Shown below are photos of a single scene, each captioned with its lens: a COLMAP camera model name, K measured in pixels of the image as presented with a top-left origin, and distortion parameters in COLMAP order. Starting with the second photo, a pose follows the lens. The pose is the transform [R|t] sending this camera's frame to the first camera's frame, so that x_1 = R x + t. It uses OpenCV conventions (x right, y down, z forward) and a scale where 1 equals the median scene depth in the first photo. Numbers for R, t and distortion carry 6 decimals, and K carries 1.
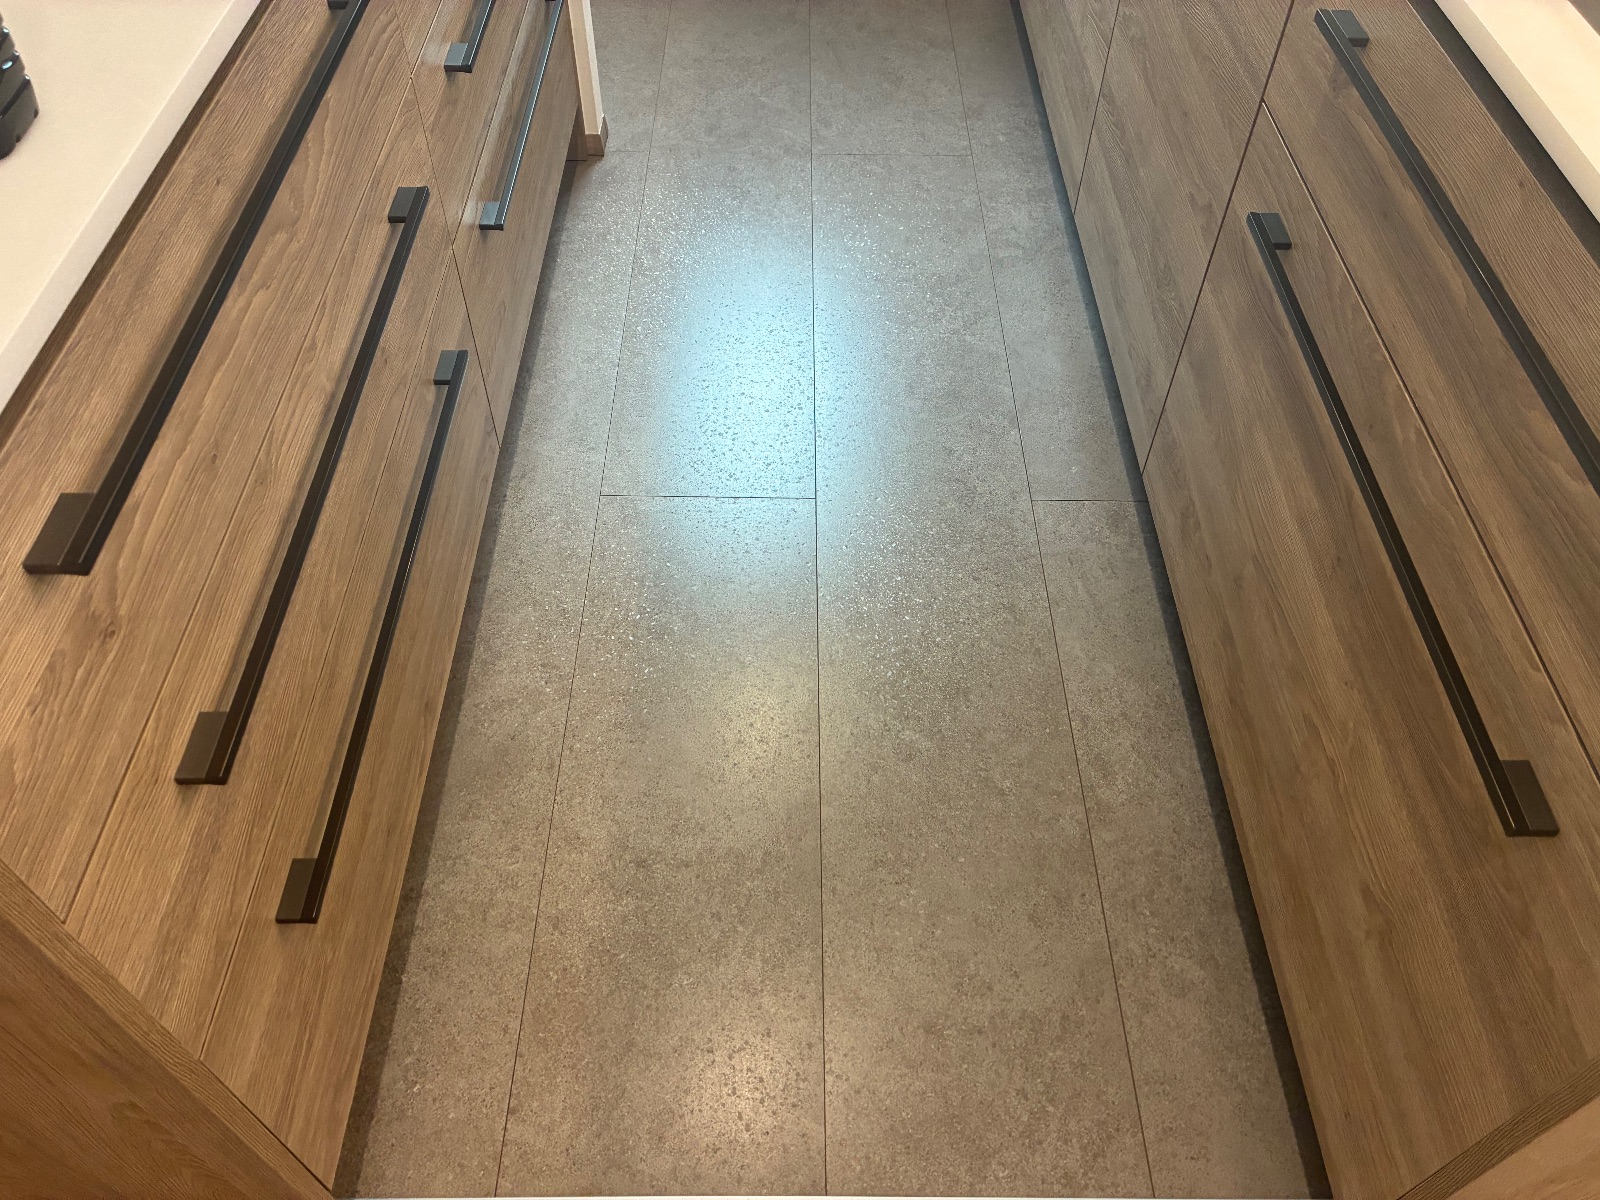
lens RADIAL K [[1160.8, 0, 800.0], [0, 1160.8, 600.0], [0, 0, 1]] dist [0.005431, -0.002676]
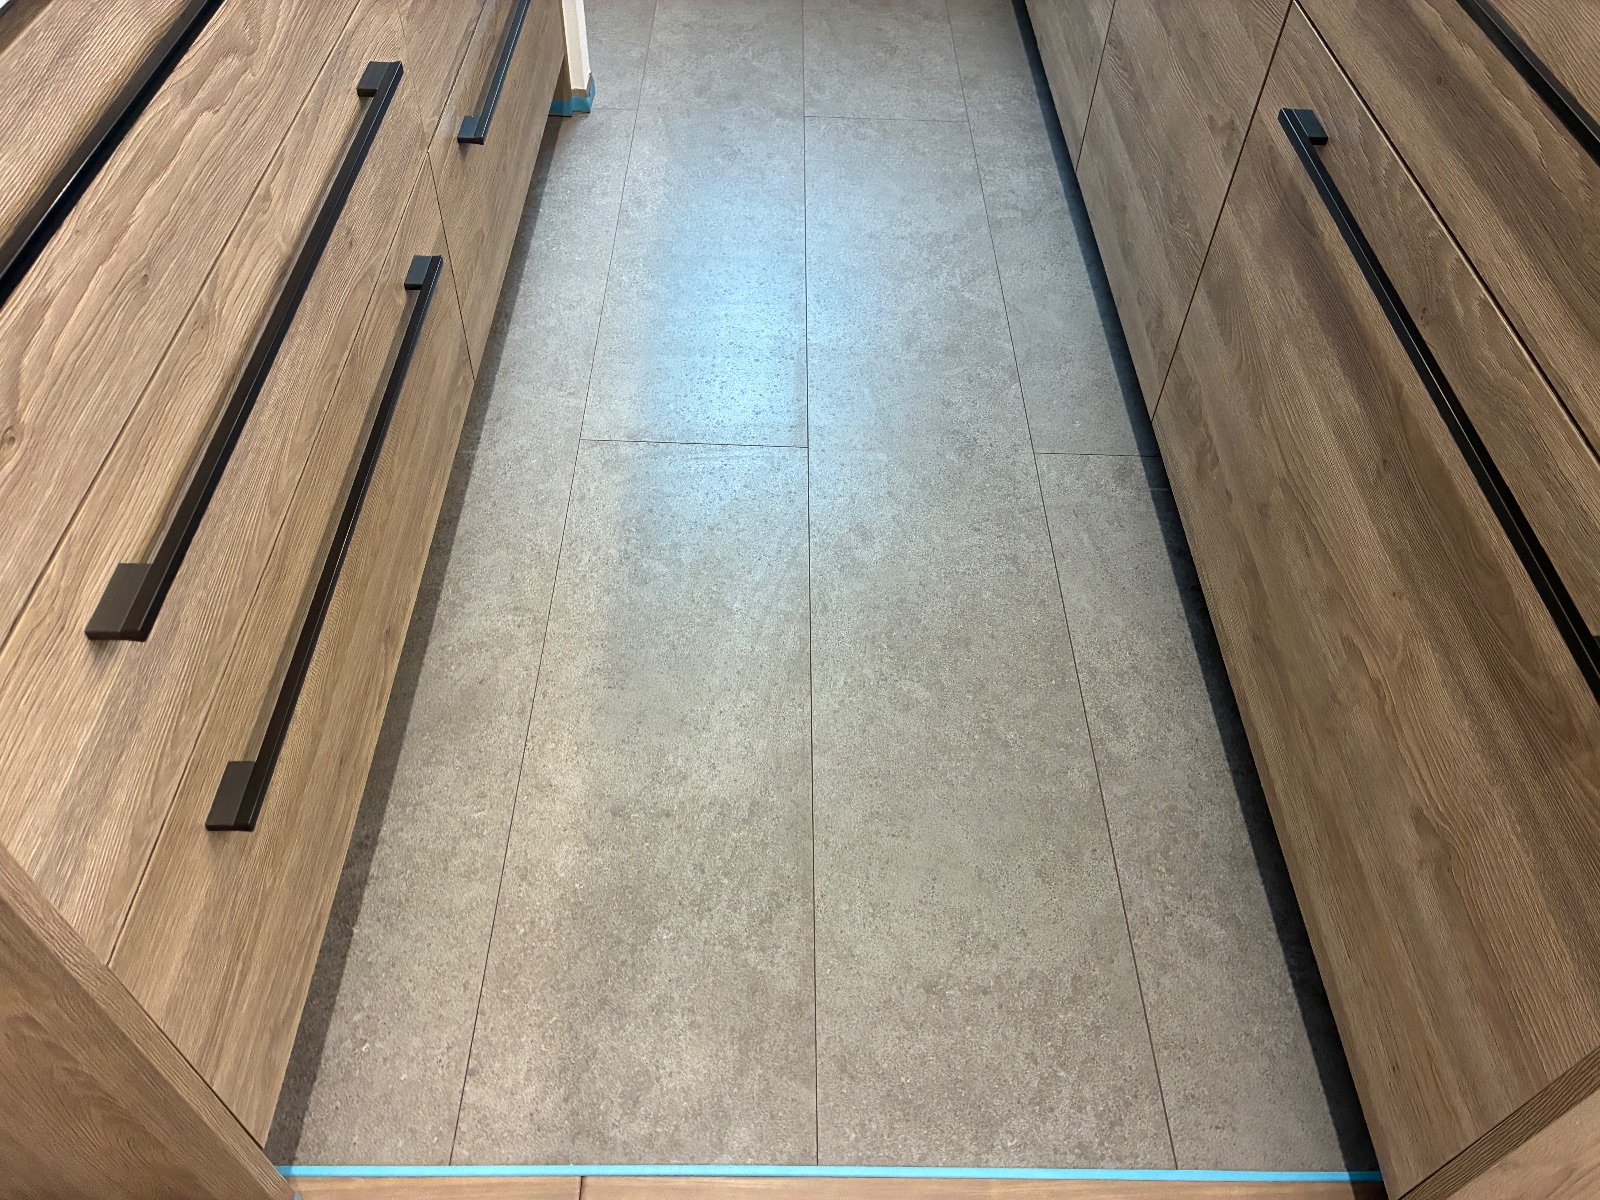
lens RADIAL K [[1160.8, 0, 800.0], [0, 1160.8, 600.0], [0, 0, 1]] dist [0.005431, -0.002676]
pose [[0.999663, 0.014756, 0.021364, -0.015507], [-0.014143, 0.999491, -0.028603, 0.089115], [-0.021775, 0.028292, 0.999363, 0.074750]]
